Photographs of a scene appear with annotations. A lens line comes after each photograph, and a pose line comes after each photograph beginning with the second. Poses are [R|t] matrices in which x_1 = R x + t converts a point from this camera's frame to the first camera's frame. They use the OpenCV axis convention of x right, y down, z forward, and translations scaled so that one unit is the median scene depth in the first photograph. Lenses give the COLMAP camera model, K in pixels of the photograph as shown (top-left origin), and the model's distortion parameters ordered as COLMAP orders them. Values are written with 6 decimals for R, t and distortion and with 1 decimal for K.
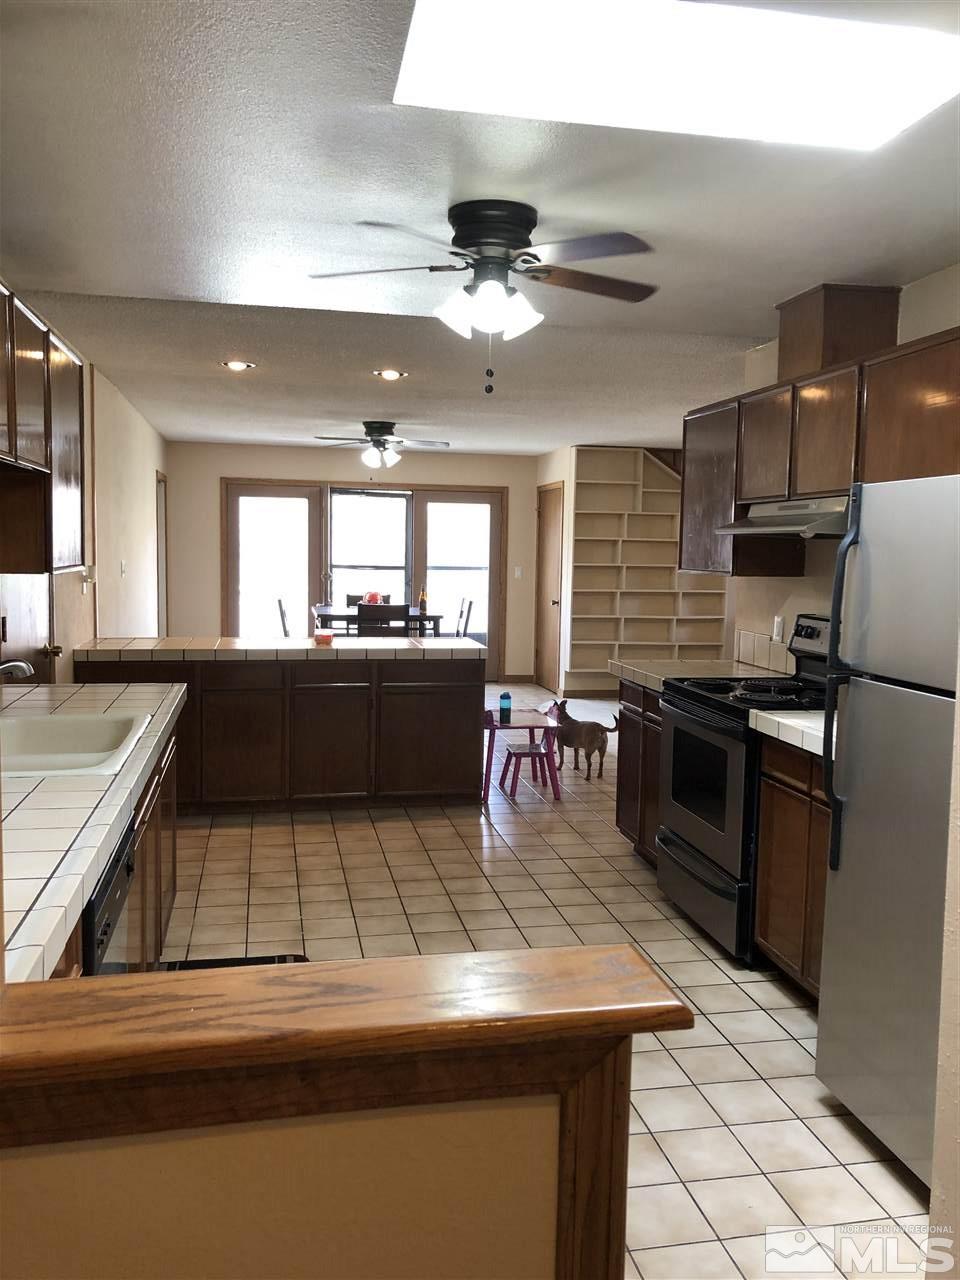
lens RADIAL K [[1043.8, 0, 493.1], [0, 1043.8, 641.6], [0, 0, 1]] dist [0.055992, -0.060658]
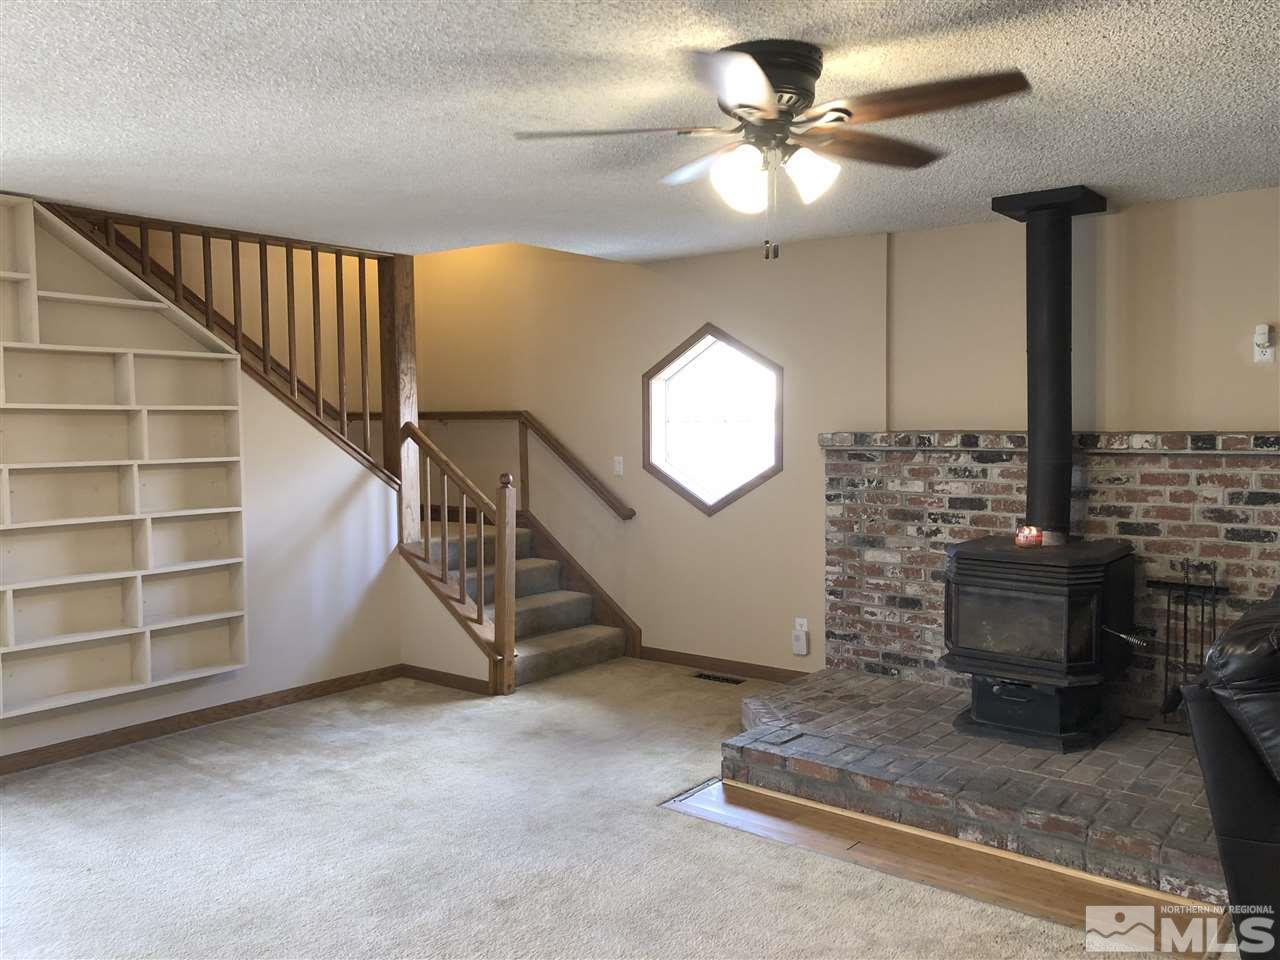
lens RADIAL K [[1043.8, 0, 649.9], [0, 1043.8, 478.2], [0, 0, 1]] dist [0.055992, -0.060658]
pose [[0.763661, -0.061617, 0.642671, 0.049842], [0.079182, 0.996859, 0.001487, -0.048650], [-0.640744, 0.049752, 0.766141, 0.504882]]
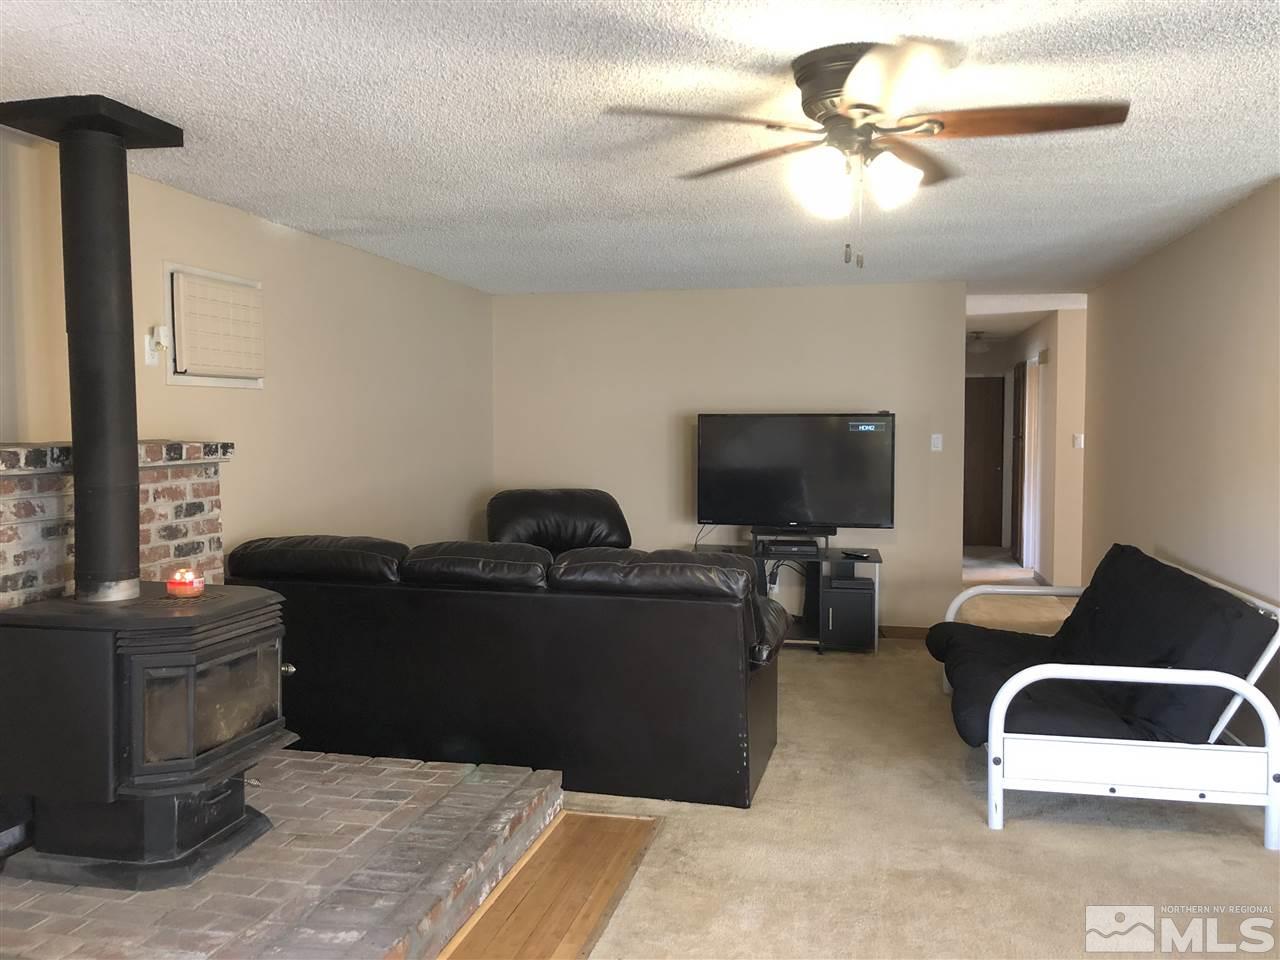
lens RADIAL K [[1043.8, 0, 637.5], [0, 1043.8, 480.2], [0, 0, 1]] dist [0.055992, -0.060658]
pose [[-0.911689, -0.046369, 0.408256, 0.190936], [0.013306, 0.989759, 0.142129, -0.087506], [-0.410666, 0.135010, -0.901735, 0.974507]]
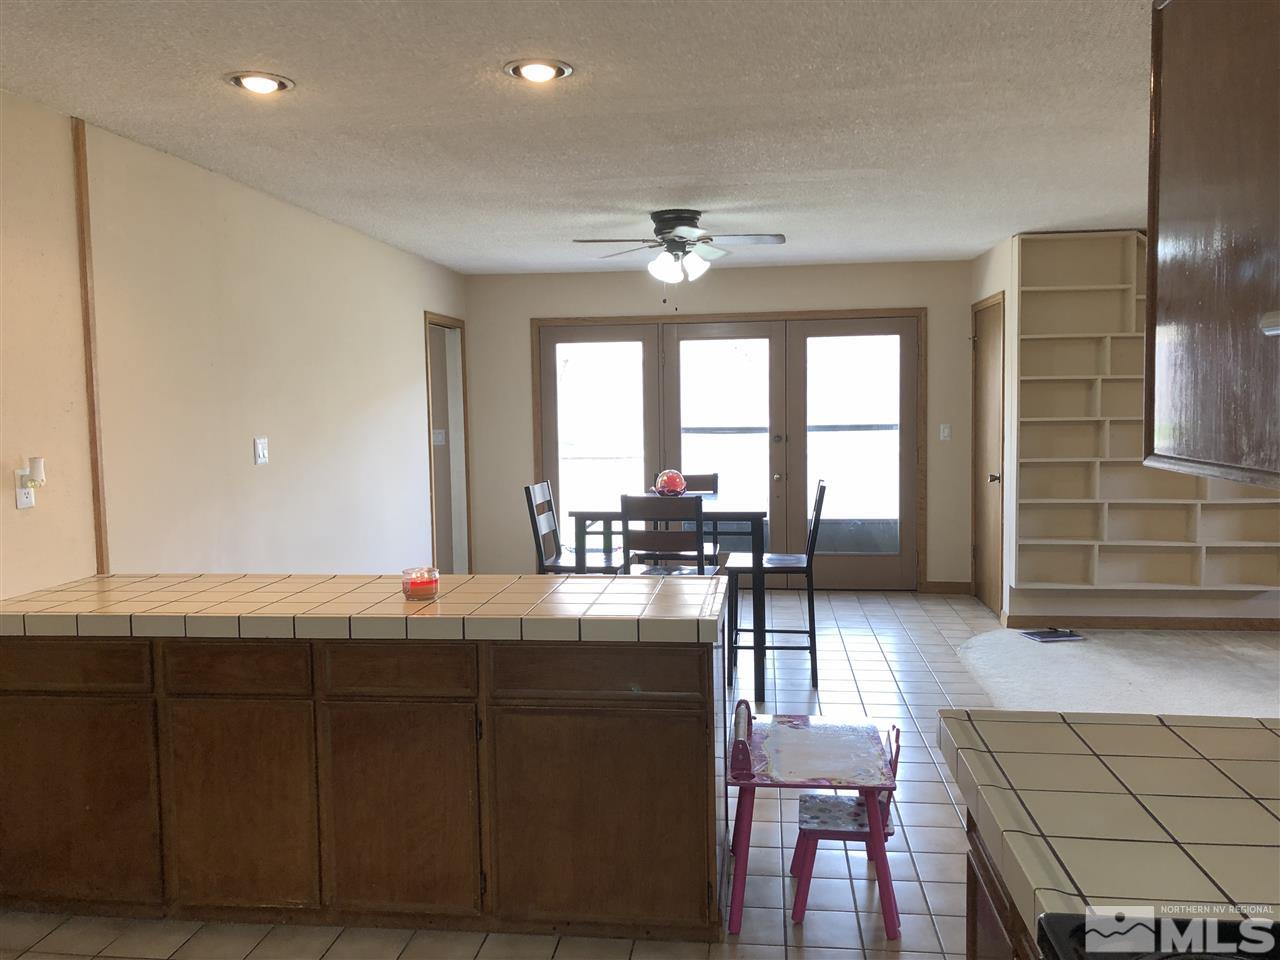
lens RADIAL K [[1043.8, 0, 650.4], [0, 1043.8, 467.3], [0, 0, 1]] dist [0.055992, -0.060658]
pose [[0.946905, -0.012275, -0.321280, 0.069143], [0.004247, 0.999661, -0.025678, -0.029147], [0.321486, 0.022950, 0.946636, 0.319205]]
